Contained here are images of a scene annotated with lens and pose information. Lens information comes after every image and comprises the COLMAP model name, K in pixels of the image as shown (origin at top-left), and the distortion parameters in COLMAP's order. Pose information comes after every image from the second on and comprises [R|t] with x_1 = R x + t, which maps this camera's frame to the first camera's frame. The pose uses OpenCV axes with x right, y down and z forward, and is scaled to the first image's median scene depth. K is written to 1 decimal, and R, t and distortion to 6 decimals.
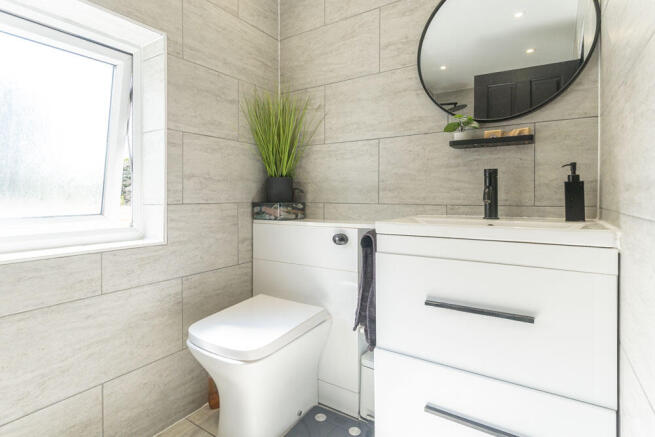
lens RADIAL K [[330.2, 0, 307.4], [0, 330.2, 197.0], [0, 0, 1]] dist [0.013167, 0.001747]
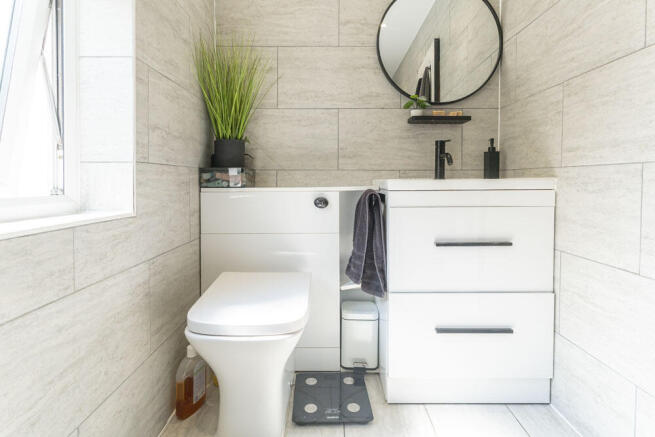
lens RADIAL K [[330.2, 0, 313.5], [0, 330.2, 185.3], [0, 0, 1]] dist [0.013167, 0.001747]
pose [[0.839063, -0.006167, 0.543999, -0.476314], [-0.001464, 0.999907, 0.013595, 0.061230], [-0.544032, -0.012203, 0.838976, 0.165428]]
